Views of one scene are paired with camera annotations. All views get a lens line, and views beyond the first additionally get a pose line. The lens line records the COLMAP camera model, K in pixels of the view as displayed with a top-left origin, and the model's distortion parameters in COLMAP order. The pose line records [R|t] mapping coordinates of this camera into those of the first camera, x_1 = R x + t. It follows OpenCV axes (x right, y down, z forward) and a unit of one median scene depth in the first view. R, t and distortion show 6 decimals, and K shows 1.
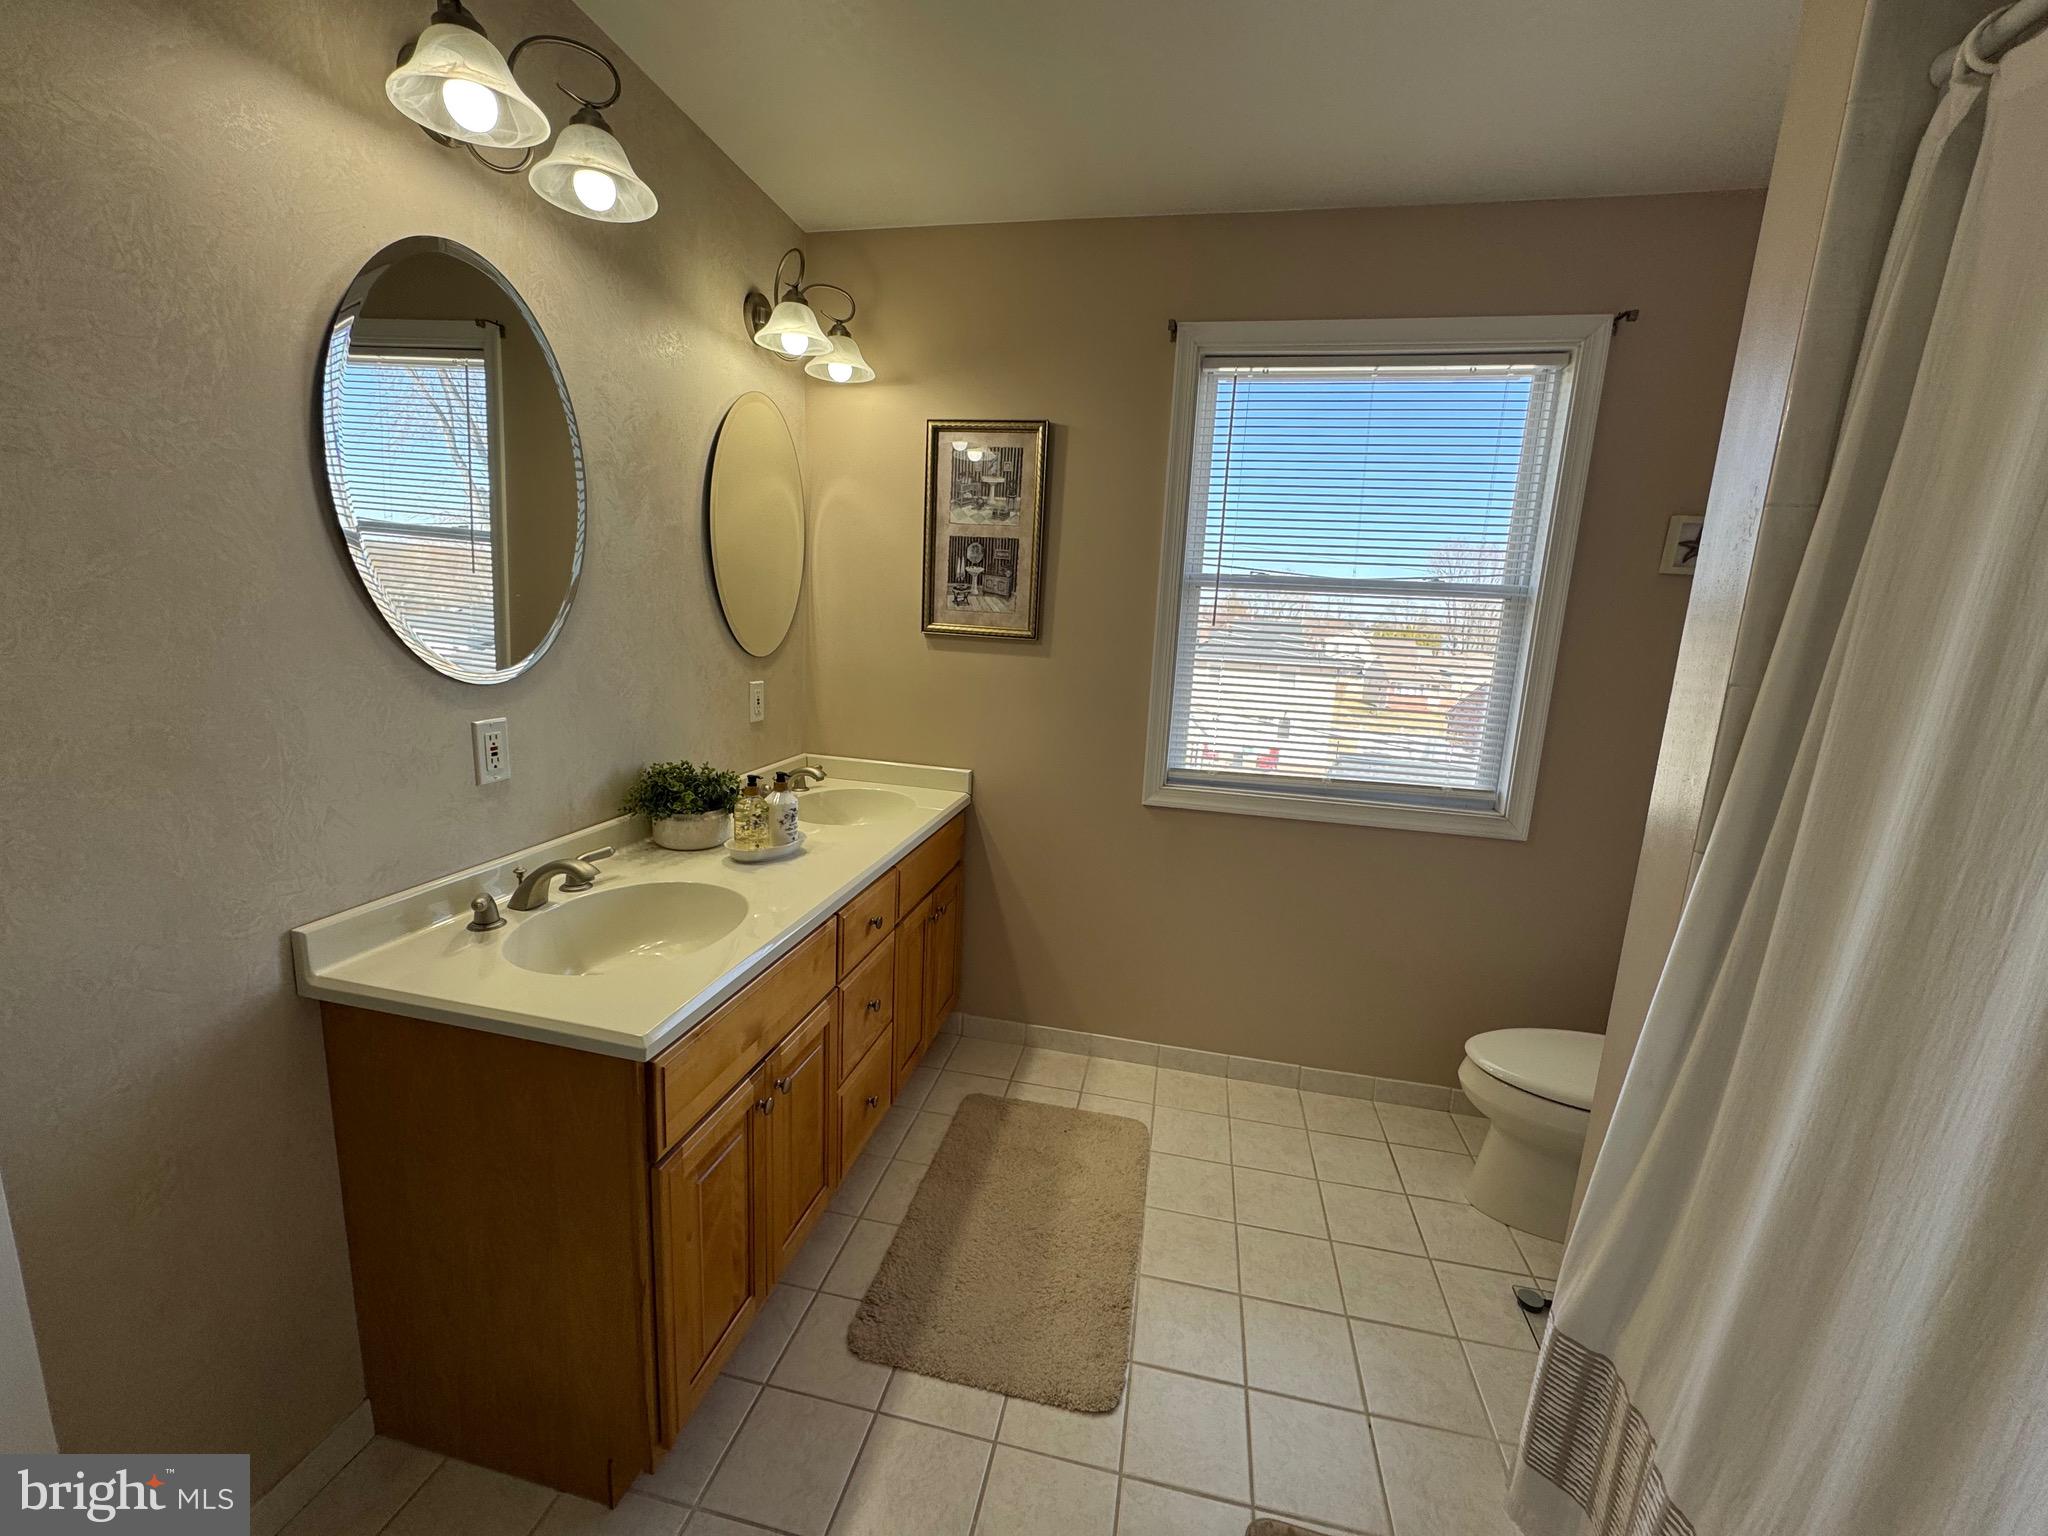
lens RADIAL K [[818.1, 0, 1027.4], [0, 818.1, 766.7], [0, 0, 1]] dist [-0.003887, 0.000849]
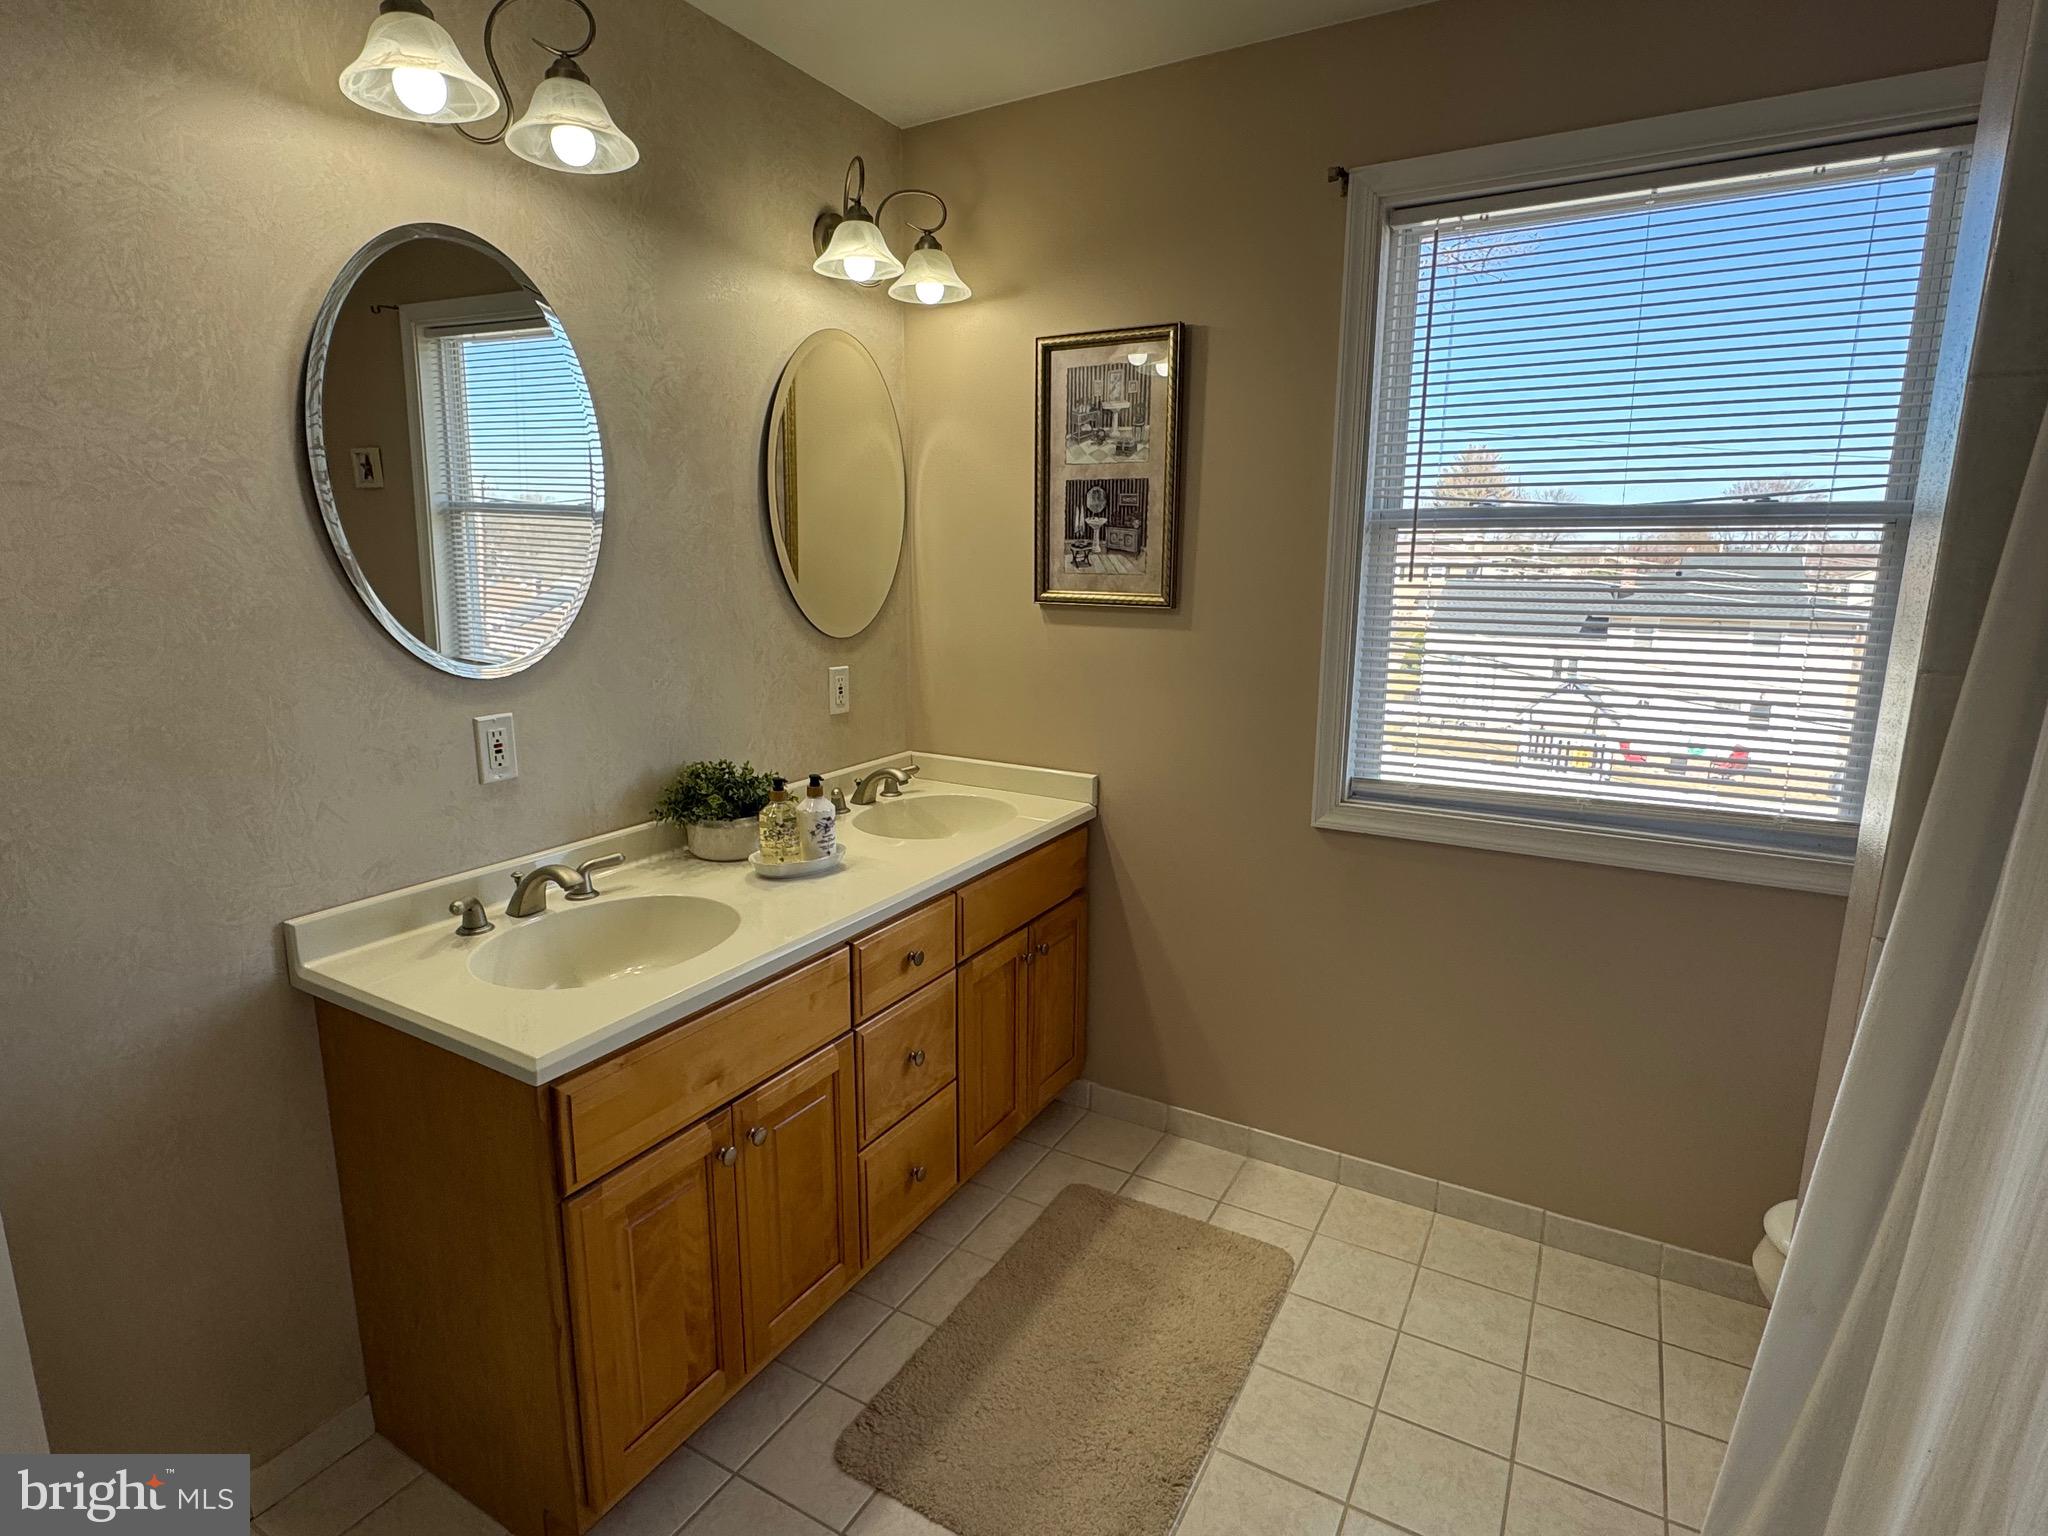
lens RADIAL K [[1054.8, 0, 1027.7], [0, 1054.8, 768.1], [0, 0, 1]] dist [-0.003814, 0.000296]
pose [[0.950436, 0.017102, -0.310449, 0.218922], [-0.016056, 0.999854, 0.005924, -0.009169], [0.310505, -0.000646, 0.950571, 0.015418]]
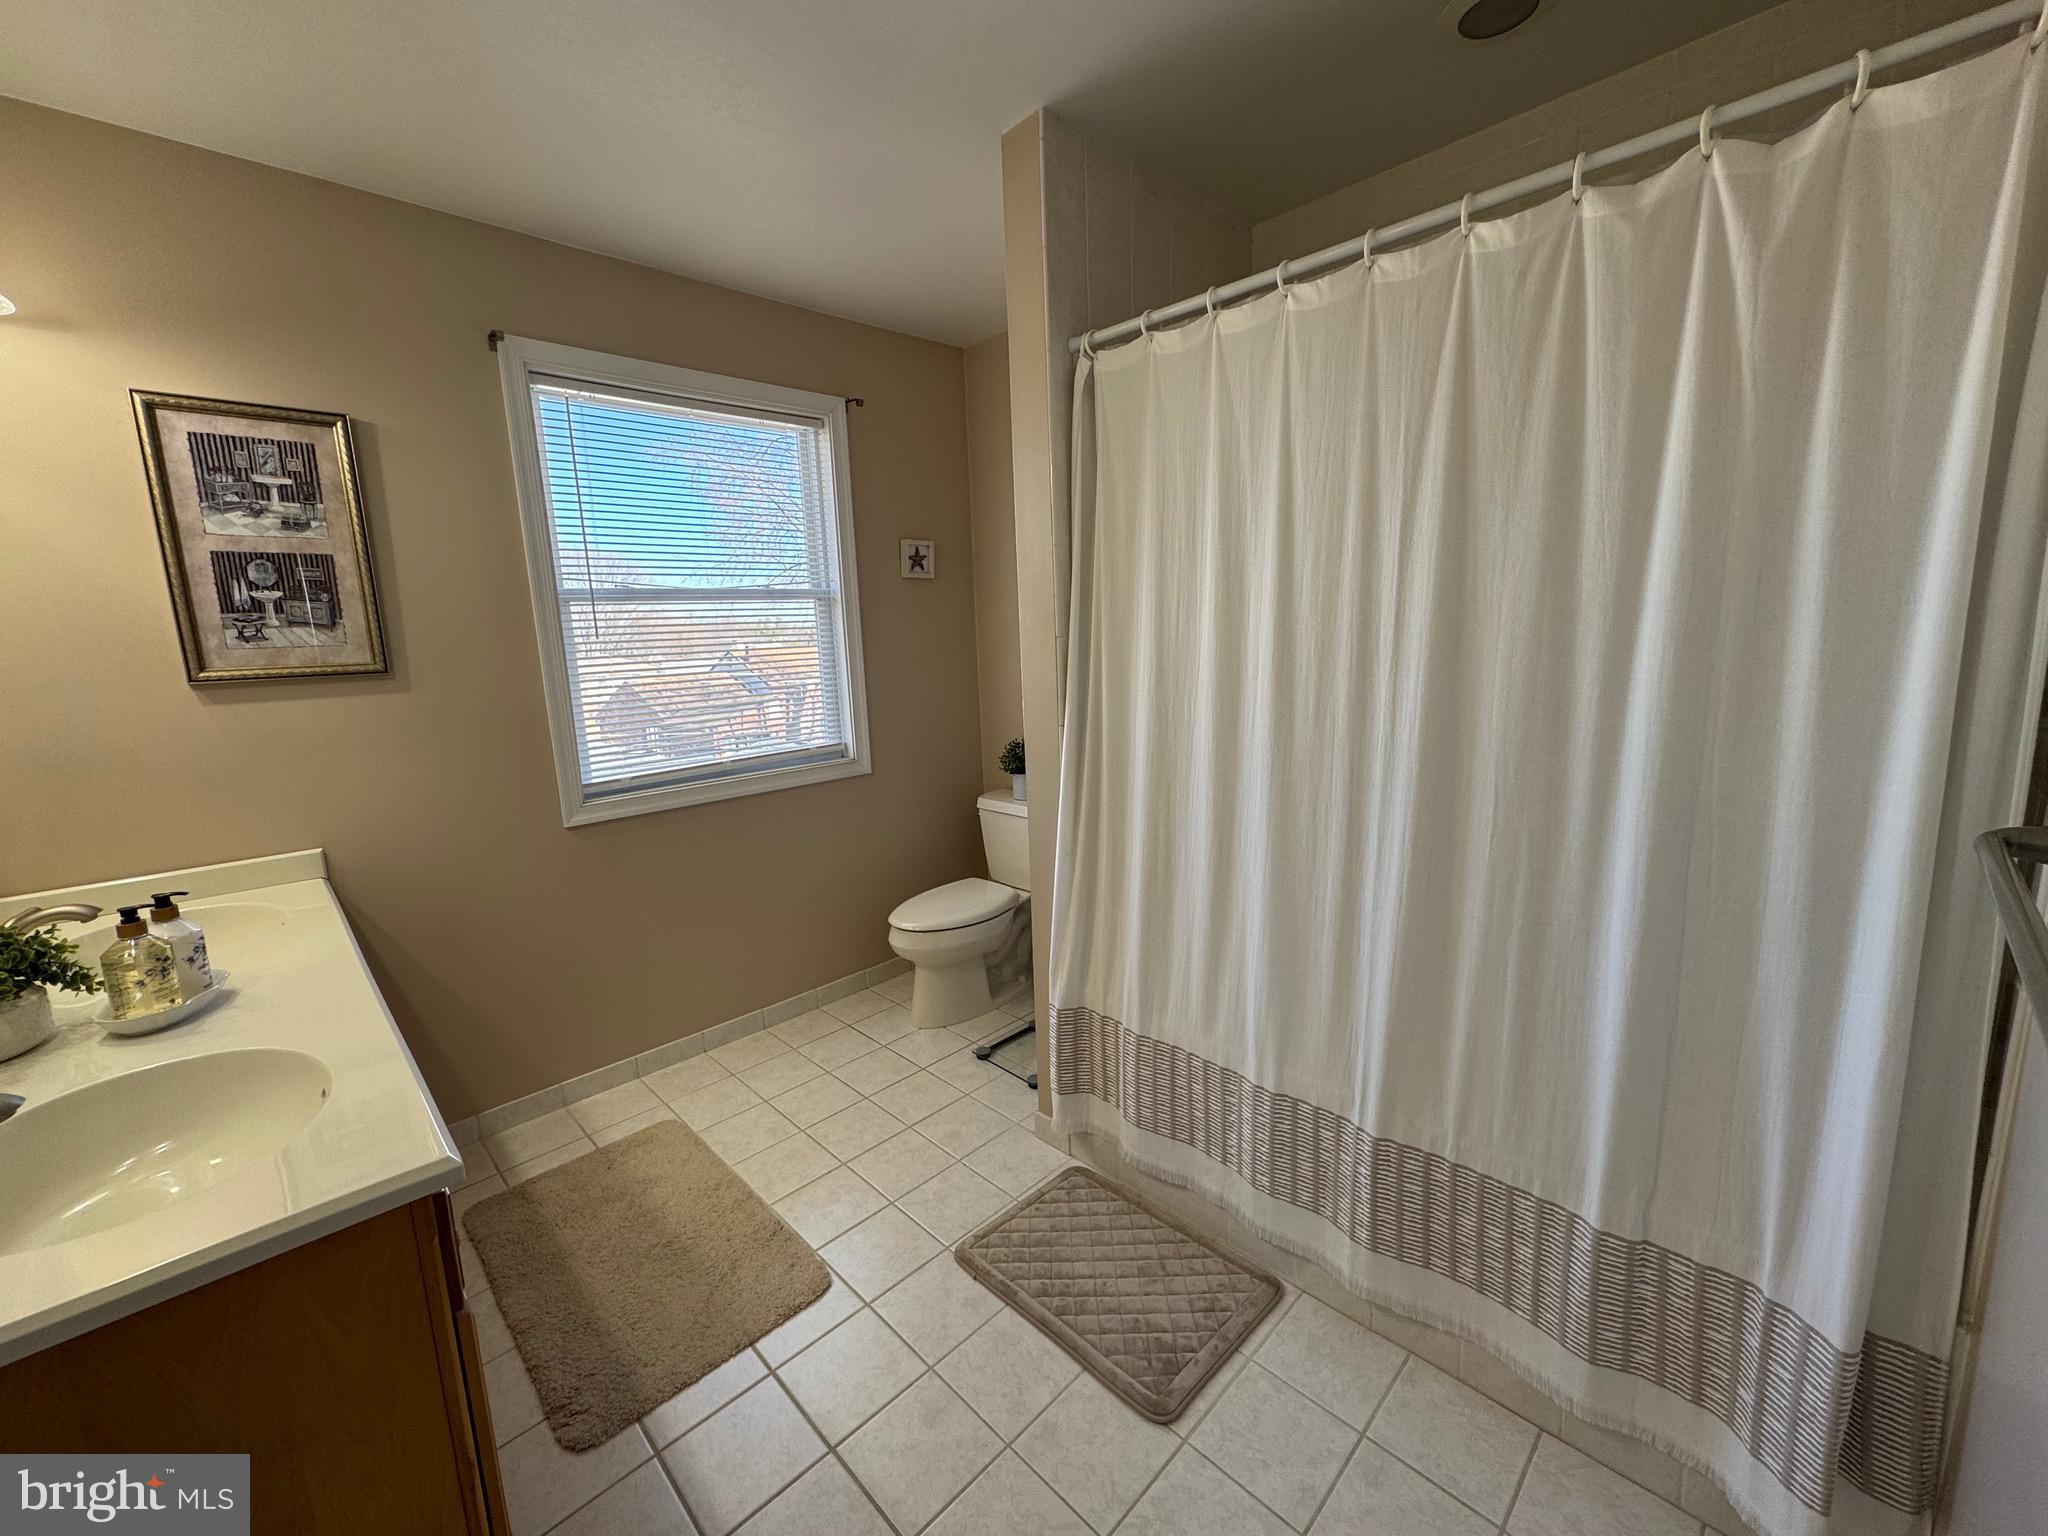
lens RADIAL K [[818.1, 0, 1028.5], [0, 818.1, 767.6], [0, 0, 1]] dist [-0.003887, 0.000849]
pose [[0.546891, -0.213361, 0.809560, -0.376215], [0.215471, 0.970277, 0.110159, -0.013102], [-0.809001, 0.114192, 0.576609, -0.012218]]
